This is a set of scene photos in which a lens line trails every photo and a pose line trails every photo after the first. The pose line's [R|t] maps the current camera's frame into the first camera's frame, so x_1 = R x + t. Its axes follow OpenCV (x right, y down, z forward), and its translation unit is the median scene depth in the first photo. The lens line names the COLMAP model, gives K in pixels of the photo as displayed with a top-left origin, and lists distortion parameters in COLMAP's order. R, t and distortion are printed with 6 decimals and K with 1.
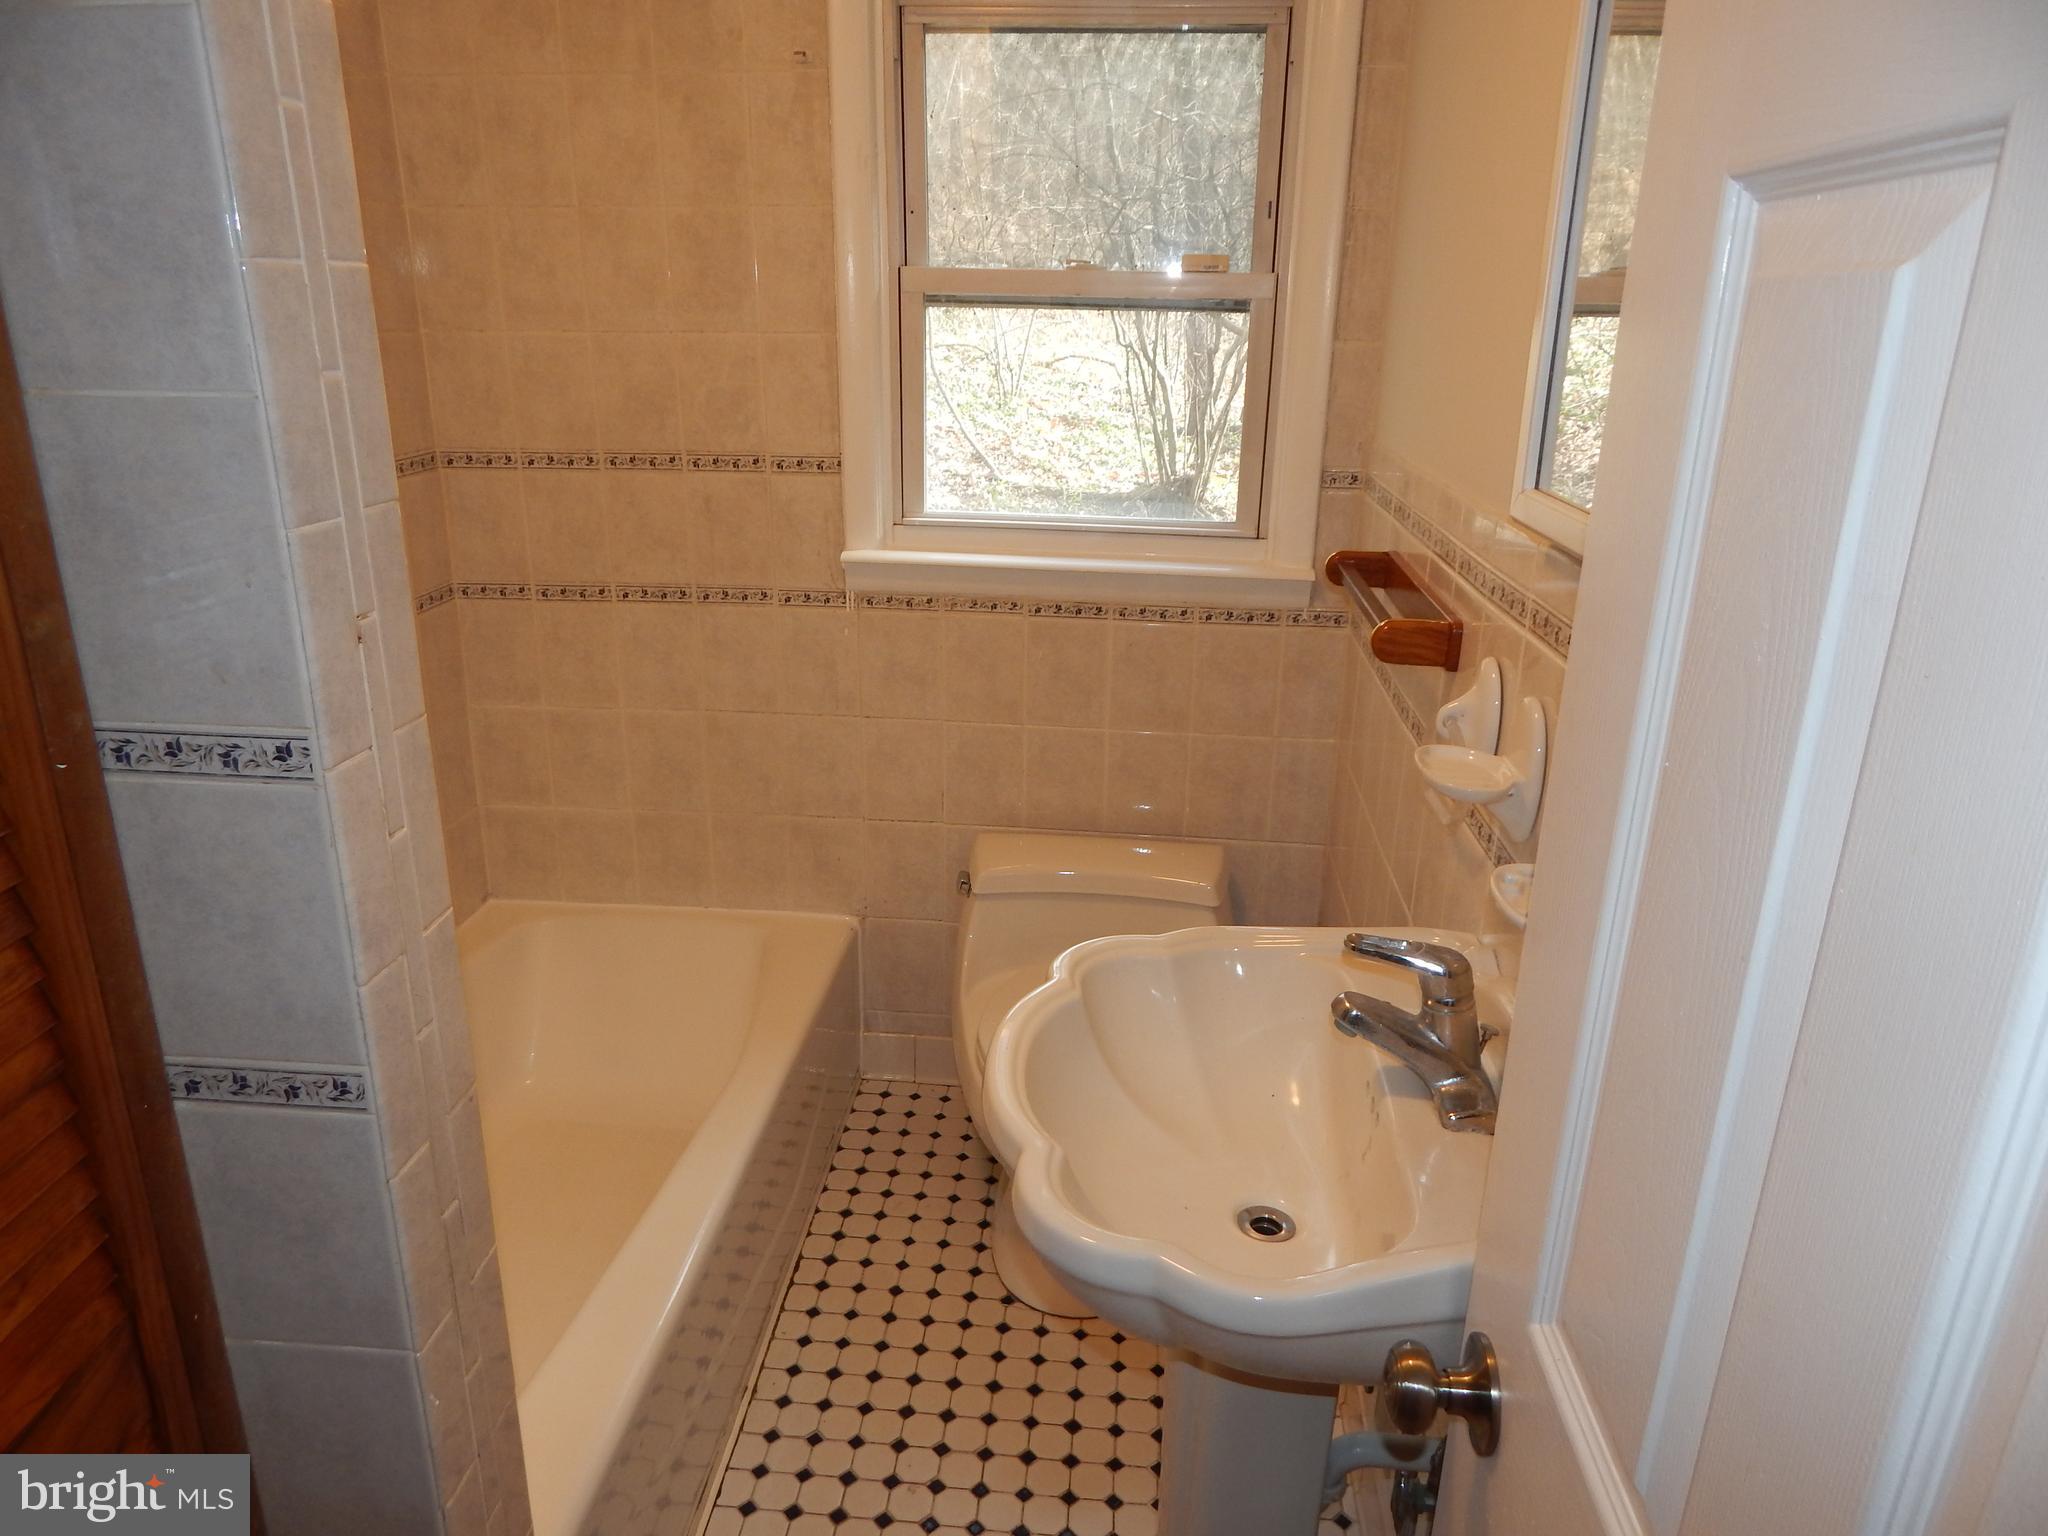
lens RADIAL K [[1378.7, 0, 1021.1], [0, 1378.7, 749.6], [0, 0, 1]] dist [0.024152, 0.058290]
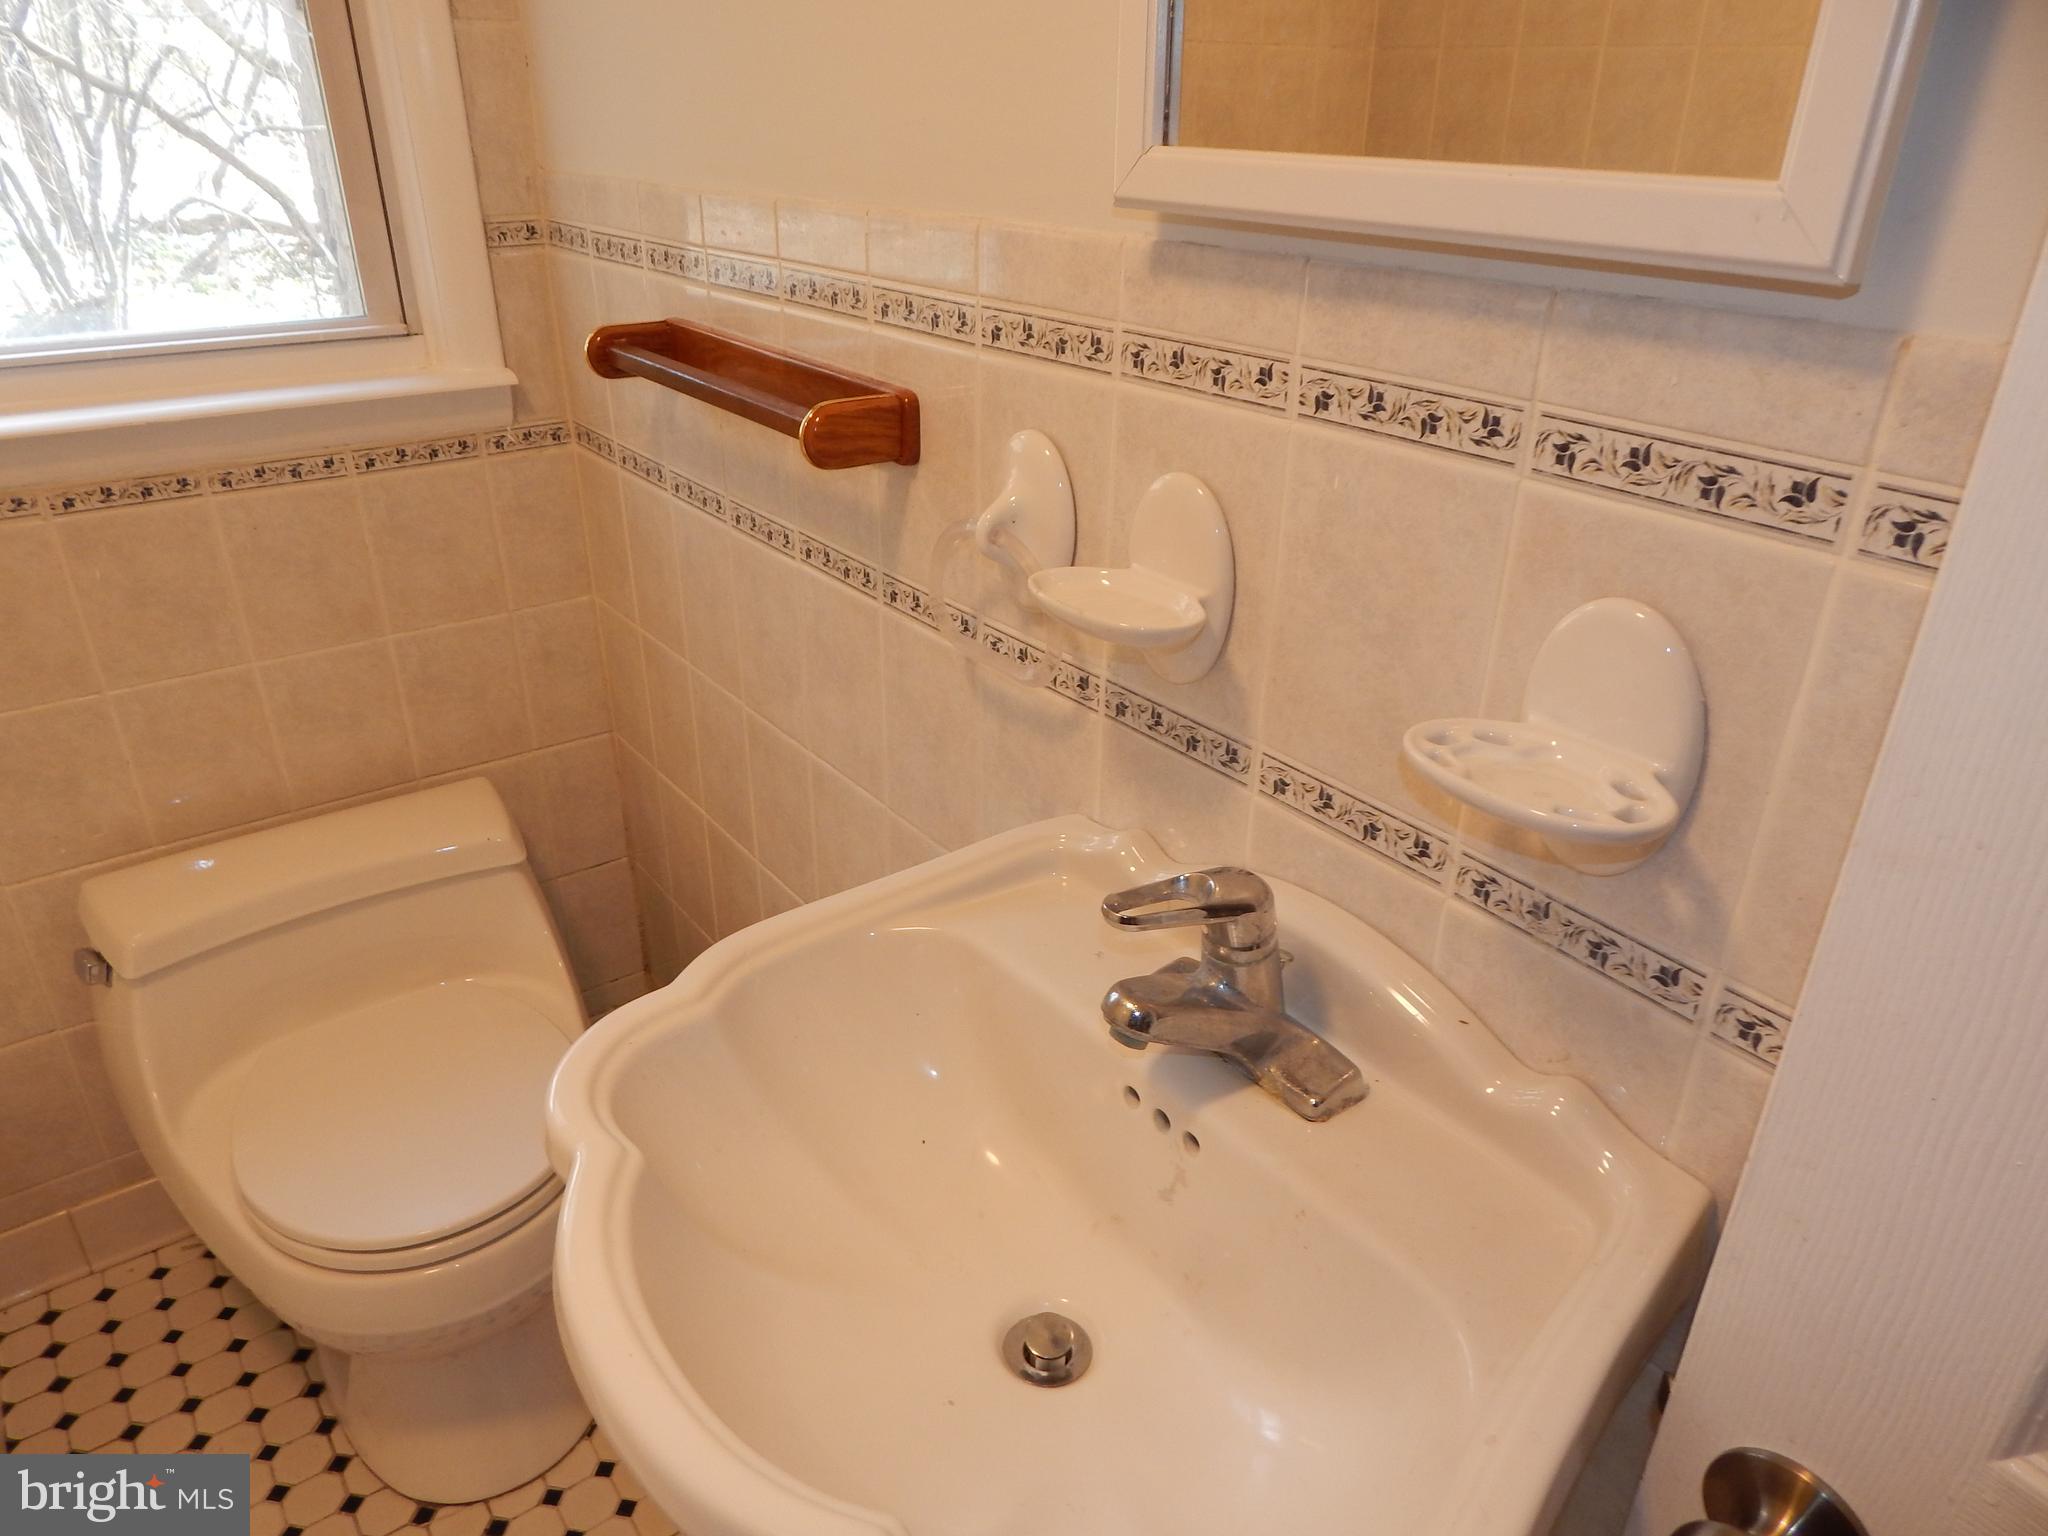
lens RADIAL K [[1366.5, 0, 1024.7], [0, 1366.5, 755.4], [0, 0, 1]] dist [0.000977, 0.000441]
pose [[0.741679, -0.307500, 0.596118, -0.068293], [0.218500, 0.951011, 0.218713, -0.035956], [-0.634169, -0.031963, 0.772534, 0.274021]]
